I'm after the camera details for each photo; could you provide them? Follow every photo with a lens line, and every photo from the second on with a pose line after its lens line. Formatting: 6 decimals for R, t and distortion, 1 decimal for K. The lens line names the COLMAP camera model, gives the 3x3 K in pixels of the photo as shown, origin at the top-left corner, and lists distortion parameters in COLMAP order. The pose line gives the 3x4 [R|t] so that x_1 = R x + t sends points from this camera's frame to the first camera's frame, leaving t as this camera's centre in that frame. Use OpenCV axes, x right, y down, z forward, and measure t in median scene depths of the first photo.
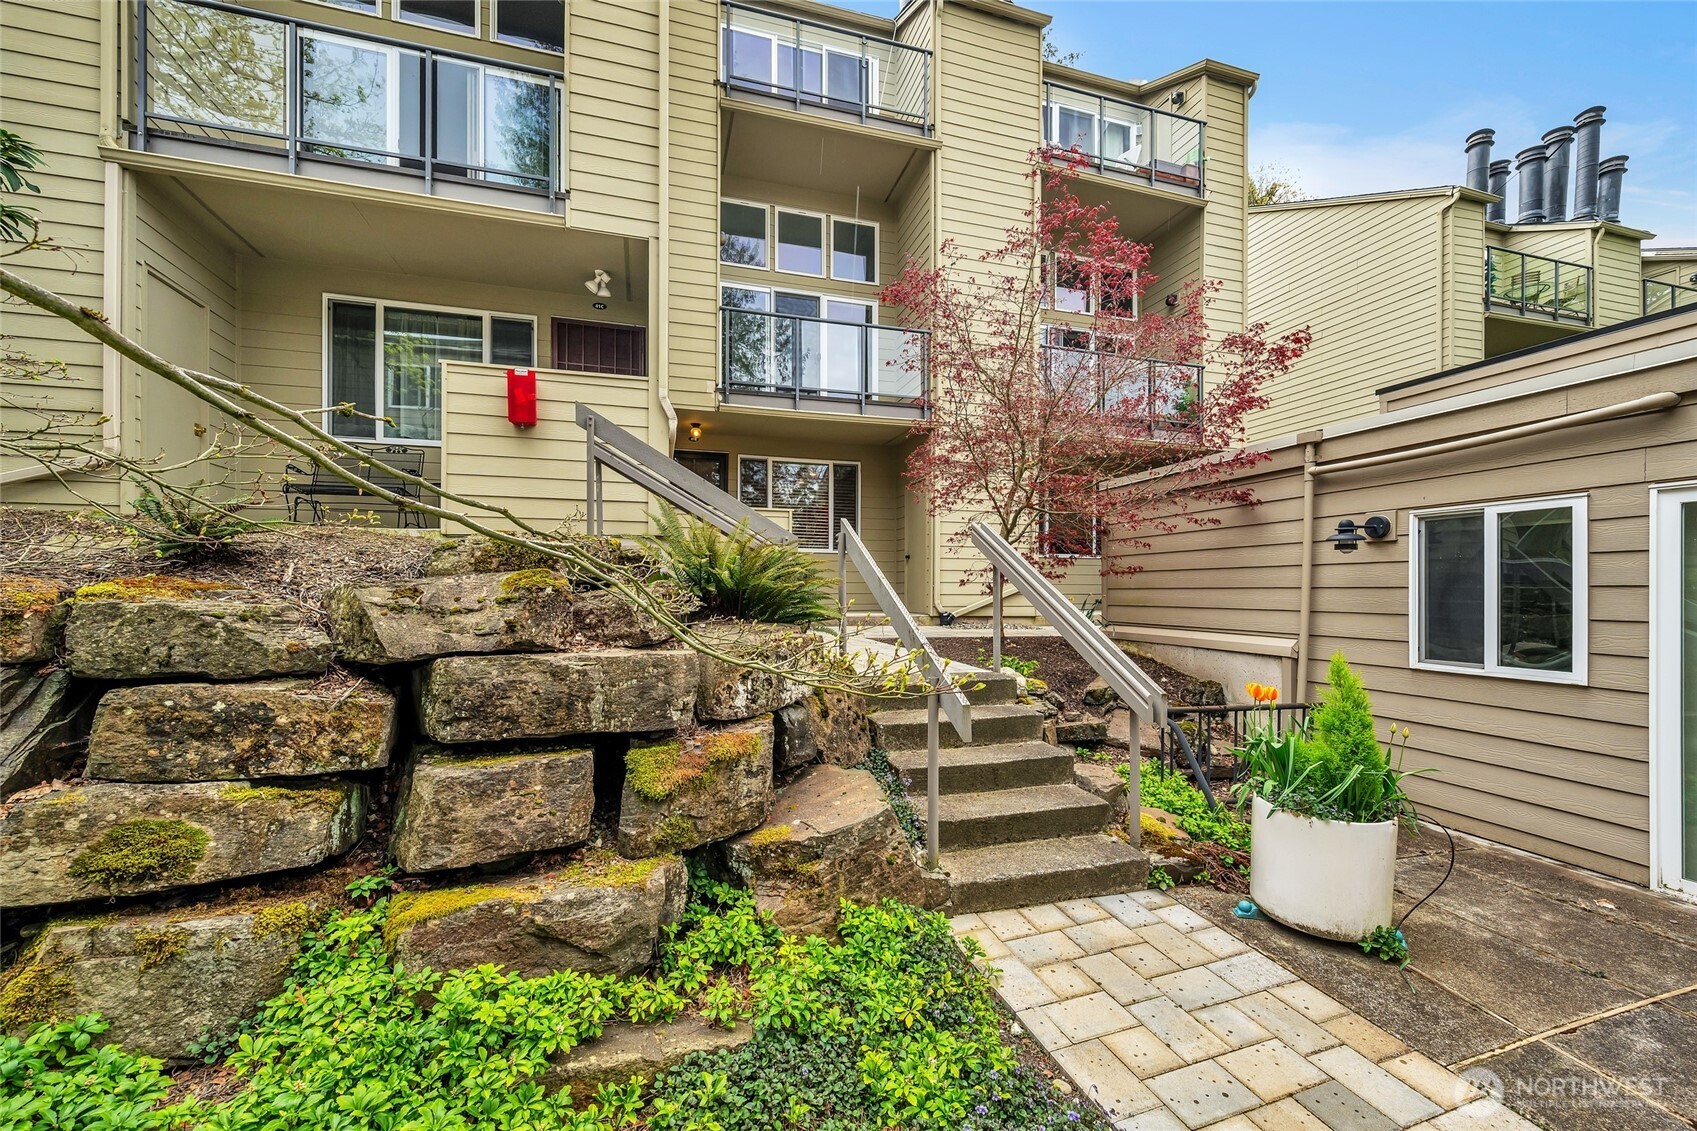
lens RADIAL K [[678.6, 0, 844.1], [0, 678.6, 590.7], [0, 0, 1]] dist [0.001437, 0.000413]
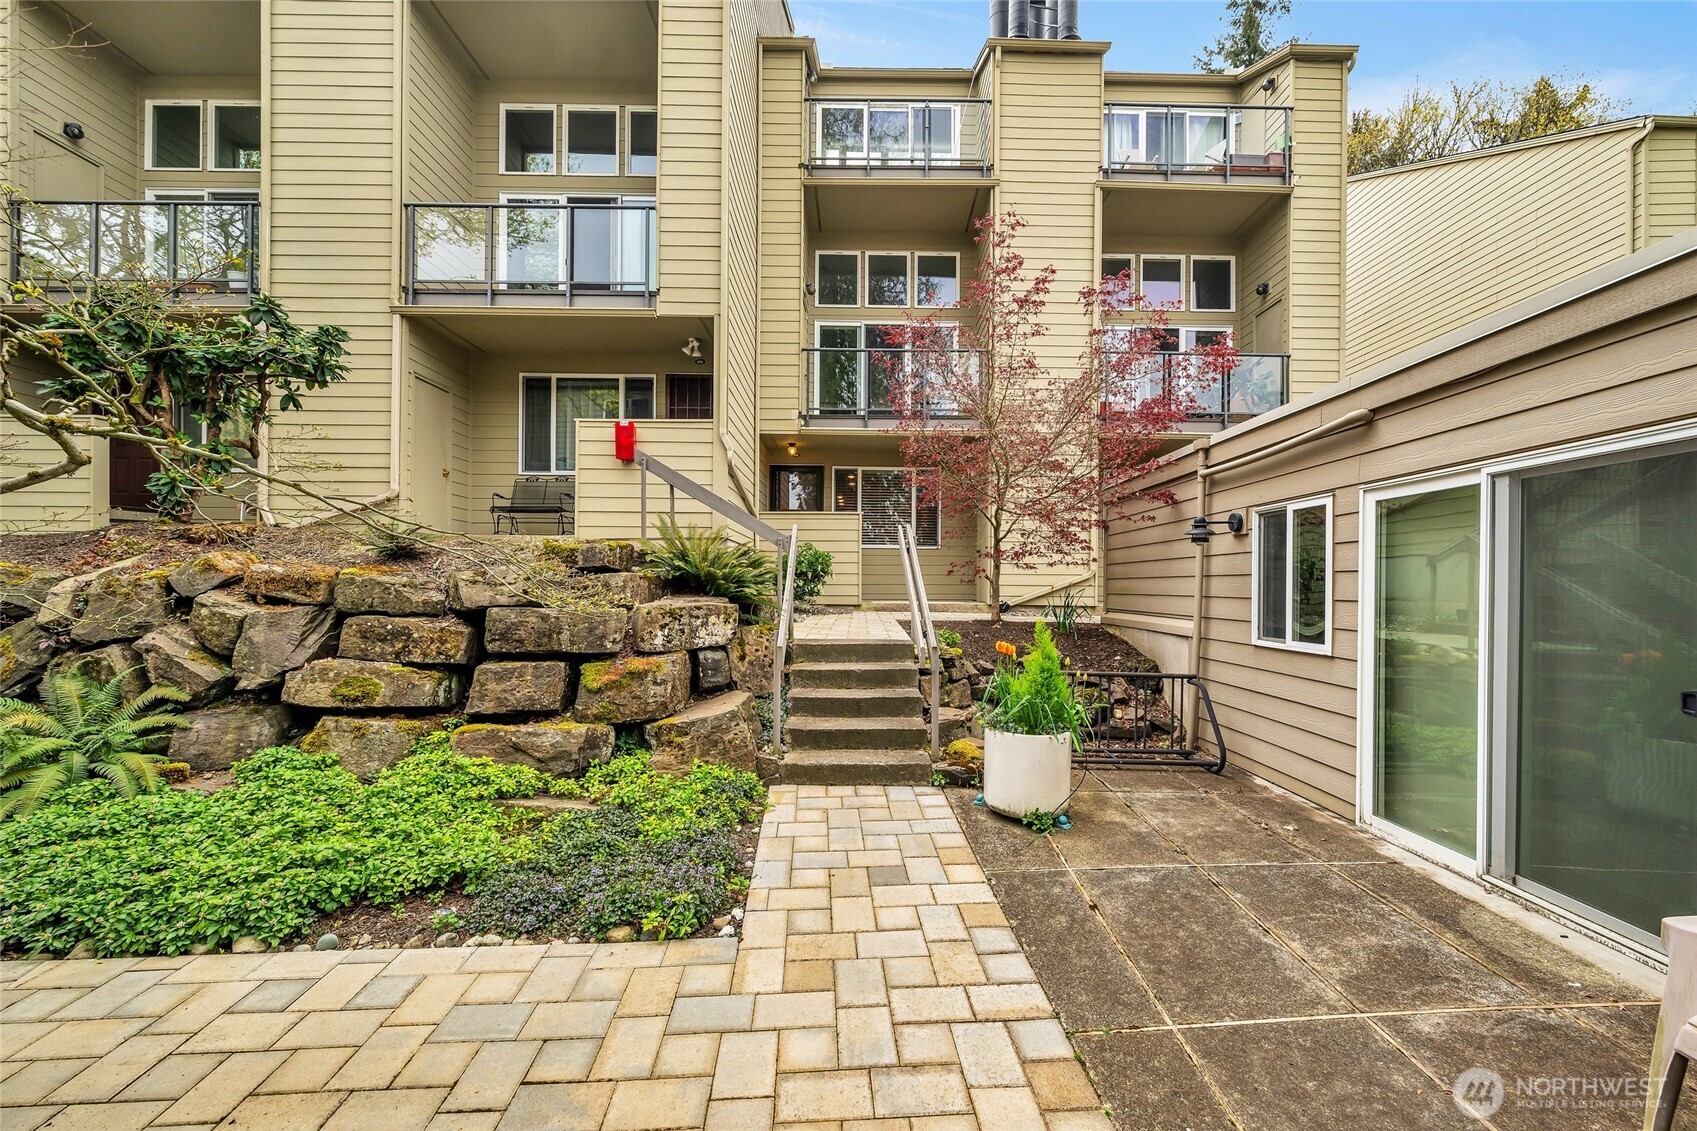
lens RADIAL K [[679.8, 0, 854.6], [0, 679.8, 585.7], [0, 0, 1]] dist [-0.001733, -0.000105]
pose [[0.960659, 0.004814, -0.277688, 0.692858], [-0.005336, 0.999985, -0.001125, 0.025972], [0.277678, 0.002563, 0.960671, -0.408250]]
